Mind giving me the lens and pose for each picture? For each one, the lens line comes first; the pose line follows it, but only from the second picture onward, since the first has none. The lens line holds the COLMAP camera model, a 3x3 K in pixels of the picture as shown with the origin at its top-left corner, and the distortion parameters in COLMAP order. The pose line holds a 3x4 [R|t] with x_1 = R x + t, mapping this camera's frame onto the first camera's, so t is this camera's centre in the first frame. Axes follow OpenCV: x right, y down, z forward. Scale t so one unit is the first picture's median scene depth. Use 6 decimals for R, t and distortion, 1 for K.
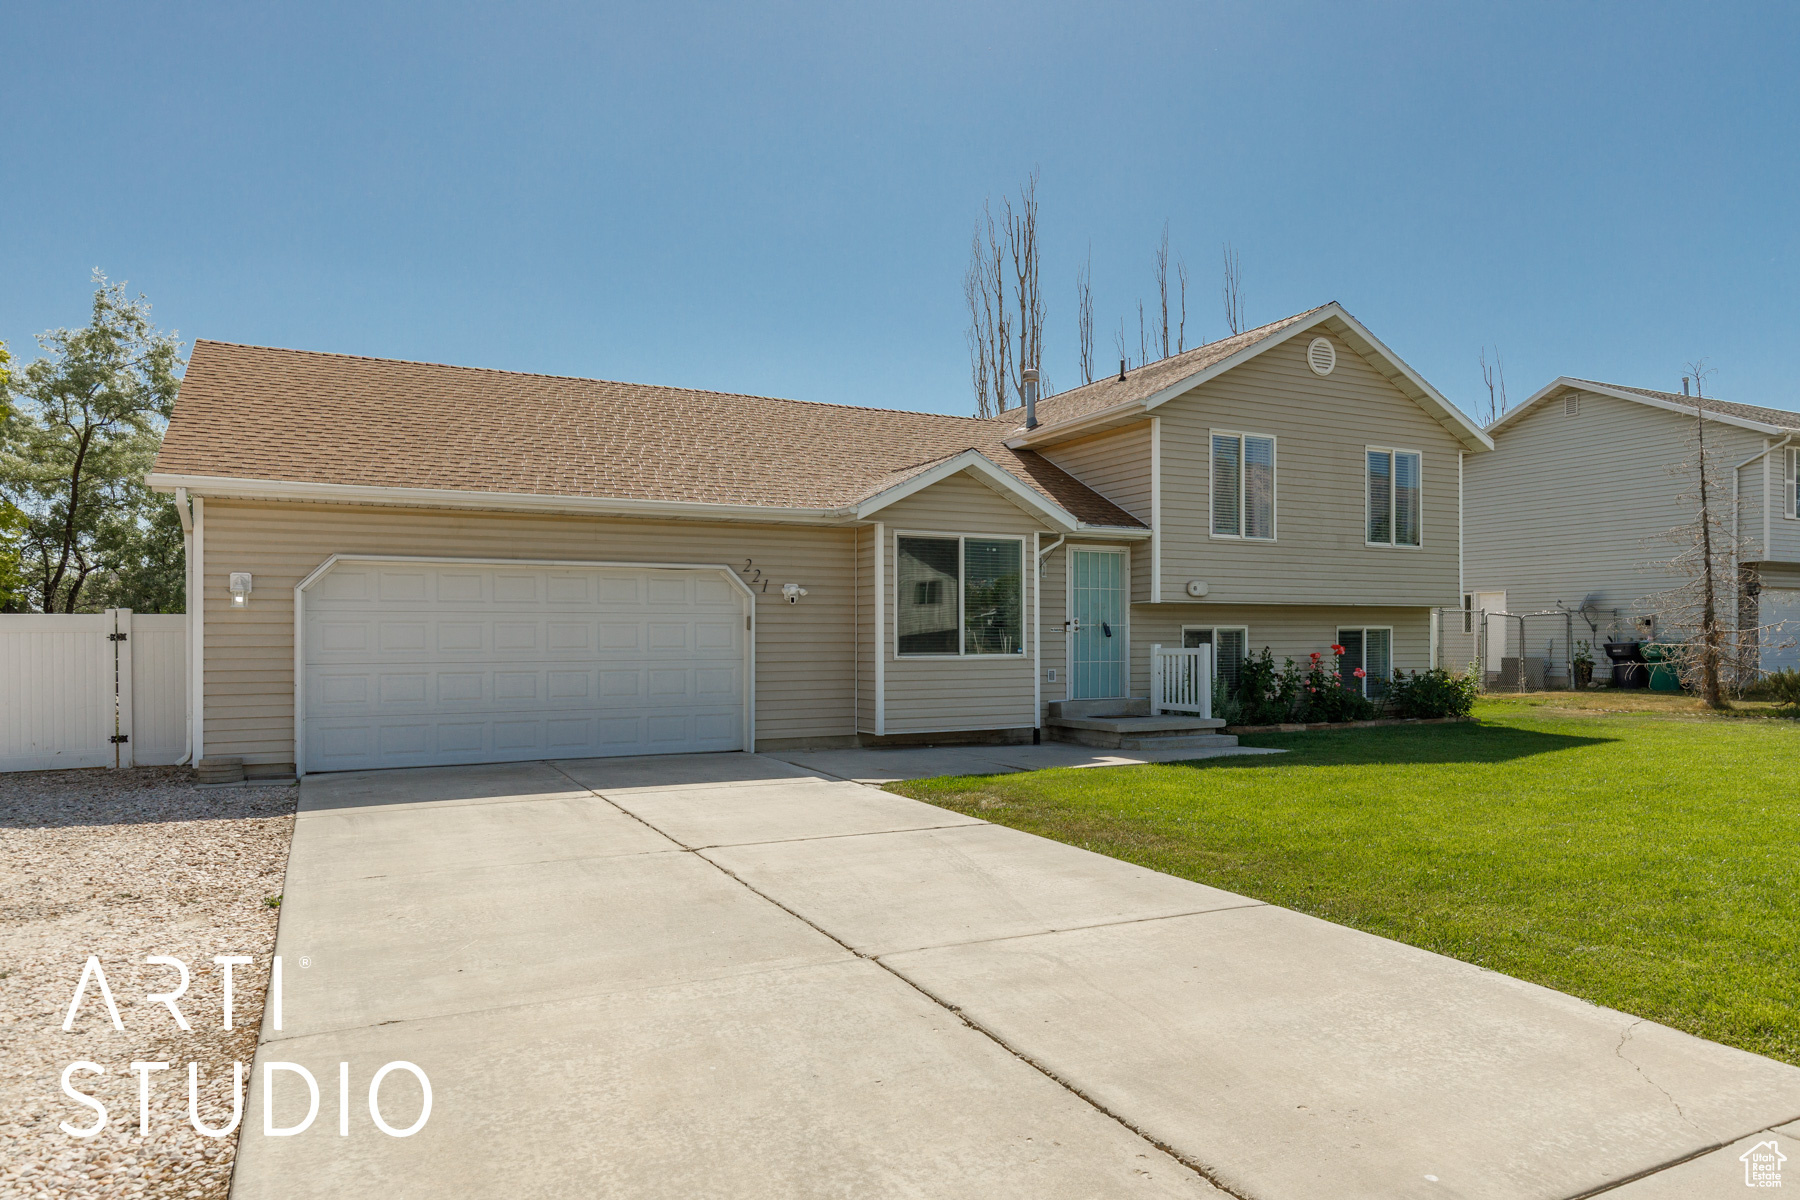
lens RADIAL K [[1163.4, 0, 916.1], [0, 1163.4, 611.7], [0, 0, 1]] dist [-0.015570, -0.000163]
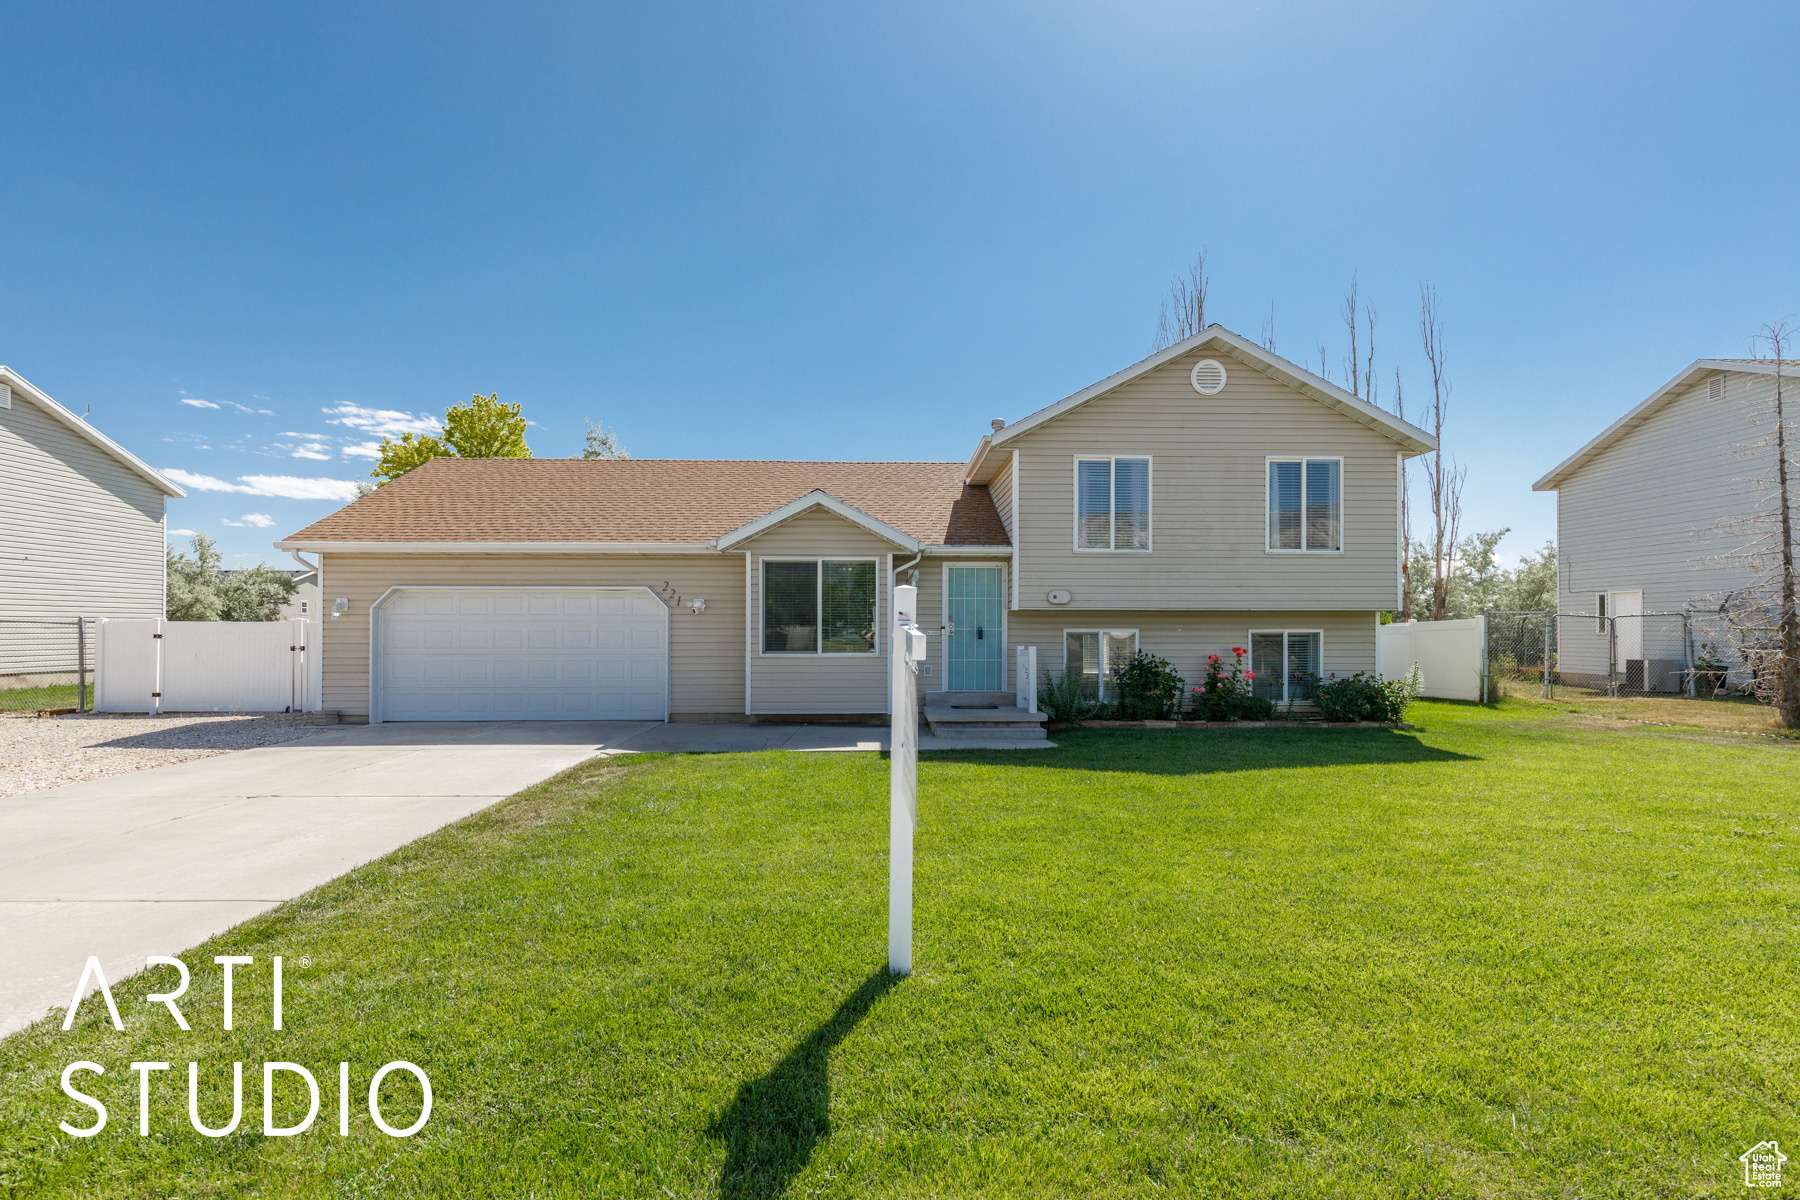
lens RADIAL K [[817.0, 0, 892.3], [0, 817.0, 612.0], [0, 0, 1]] dist [0.007254, -0.000913]
pose [[0.901483, -0.006563, -0.432766, 0.428908], [0.006645, 0.999977, -0.001322, -0.005418], [0.432764, -0.001684, 0.901505, 0.204950]]
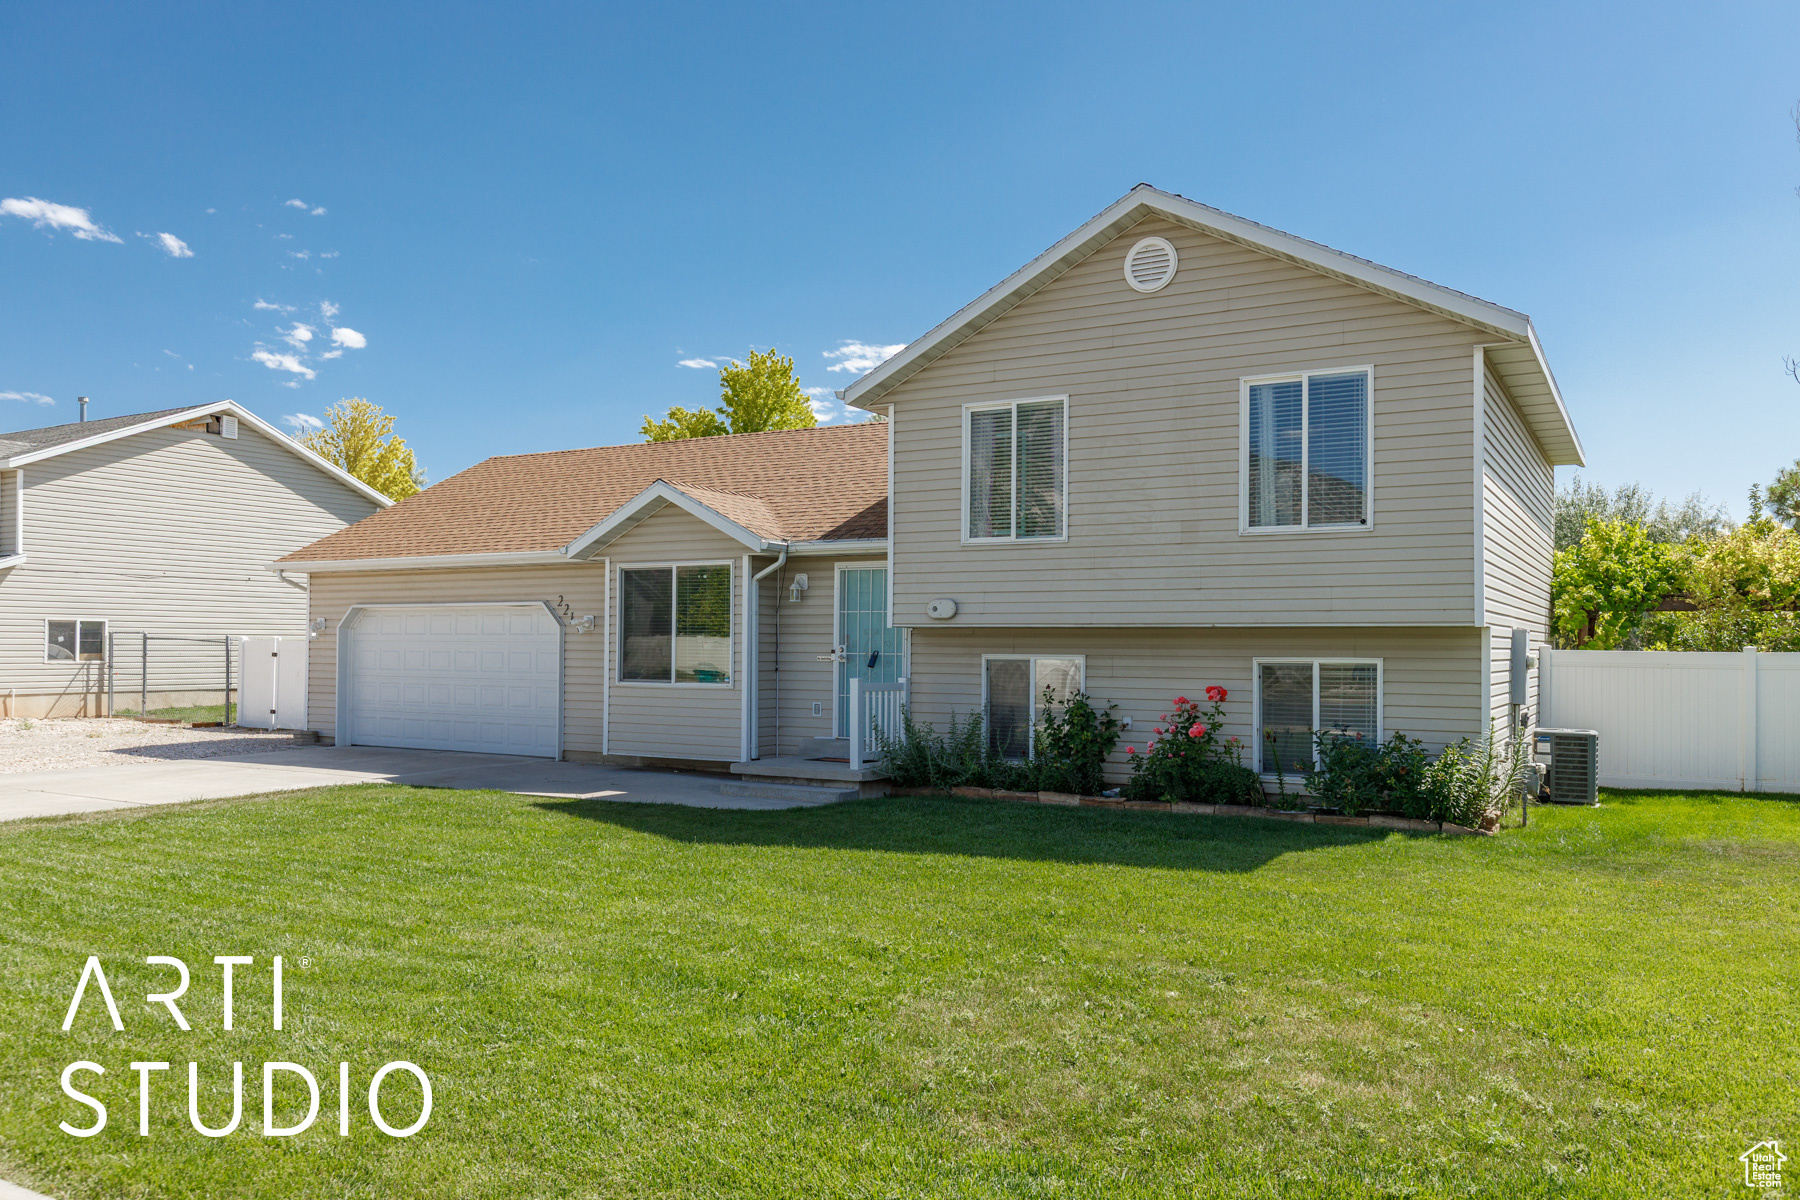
lens RADIAL K [[1323.6, 0, 886.9], [0, 1323.6, 609.3], [0, 0, 1]] dist [0.005240, -0.002254]
pose [[0.539631, -0.022109, -0.841611, 0.958637], [0.007509, 0.999742, -0.021449, -0.000589], [0.841868, 0.005255, 0.539658, 0.466780]]
